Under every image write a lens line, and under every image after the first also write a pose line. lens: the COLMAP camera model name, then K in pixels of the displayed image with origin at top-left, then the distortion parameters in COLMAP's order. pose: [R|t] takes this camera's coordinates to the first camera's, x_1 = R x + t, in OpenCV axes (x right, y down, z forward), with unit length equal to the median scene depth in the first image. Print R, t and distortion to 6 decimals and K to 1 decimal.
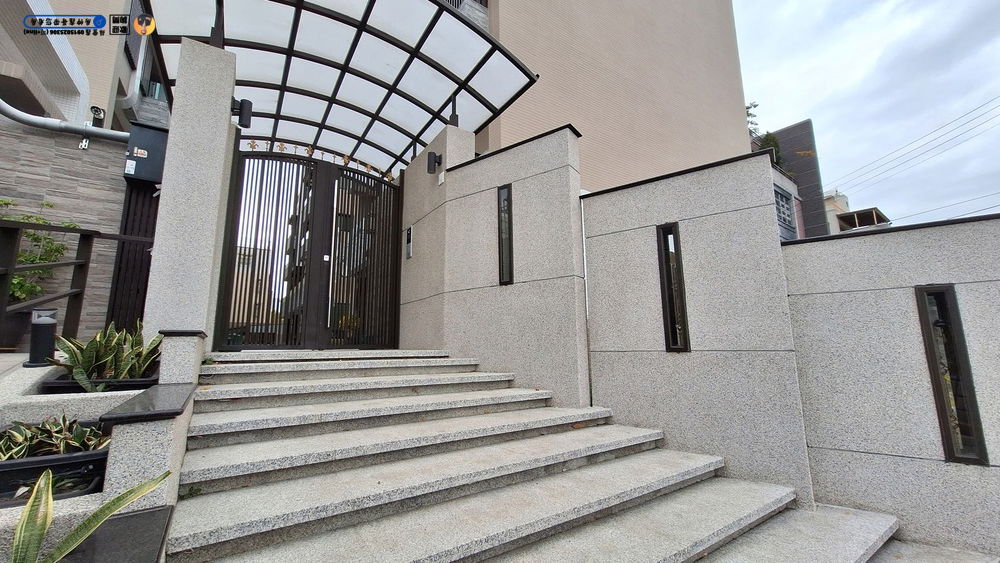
lens RADIAL K [[391.6, 0, 500.0], [0, 391.6, 281.5], [0, 0, 1]] dist [-0.001270, 0.000240]
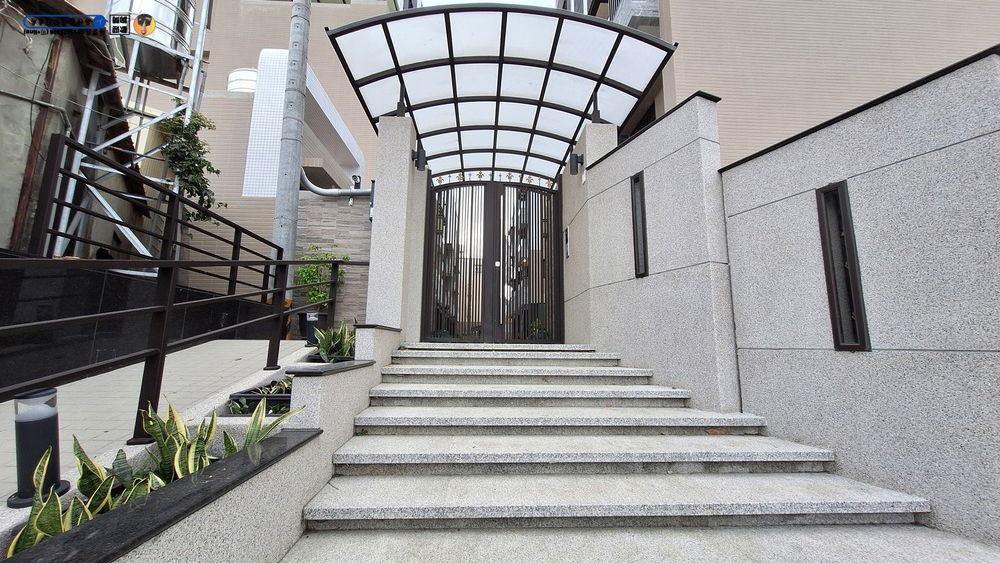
lens RADIAL K [[391.6, 0, 500.0], [0, 391.6, 281.5], [0, 0, 1]] dist [-0.001270, 0.000240]
pose [[0.857121, -0.061594, -0.511419, 0.240497], [0.064823, 0.997830, -0.011535, 0.008921], [0.511020, -0.023265, 0.859254, -0.000637]]
